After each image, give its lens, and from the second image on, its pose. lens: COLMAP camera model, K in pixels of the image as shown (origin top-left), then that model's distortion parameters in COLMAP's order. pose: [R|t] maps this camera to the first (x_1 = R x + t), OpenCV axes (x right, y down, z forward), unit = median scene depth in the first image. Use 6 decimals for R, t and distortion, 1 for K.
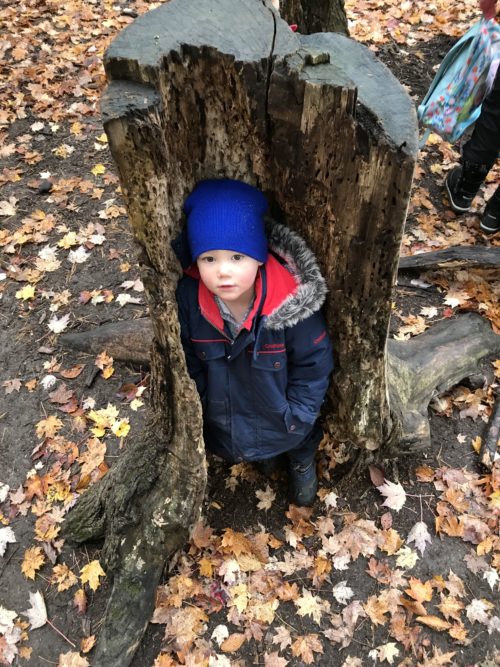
lens RADIAL K [[541.8, 0, 254.4], [0, 541.8, 330.1], [0, 0, 1]] dist [0.049911, -0.067719]
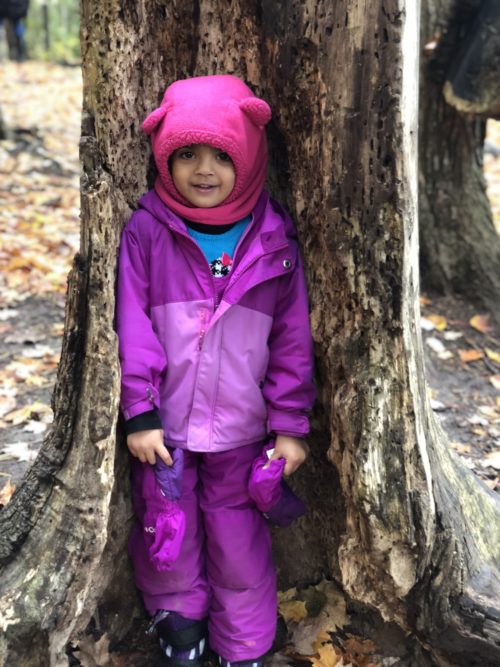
lens RADIAL K [[981.9, 0, 250.0], [0, 981.9, 333.5], [0, 0, 1]] dist [0.071626, -0.088776]
pose [[0.974889, 0.096824, -0.200540, 0.344382], [-0.193849, 0.812209, -0.550217, 0.854228], [0.109606, 0.575275, 0.810583, 0.022056]]
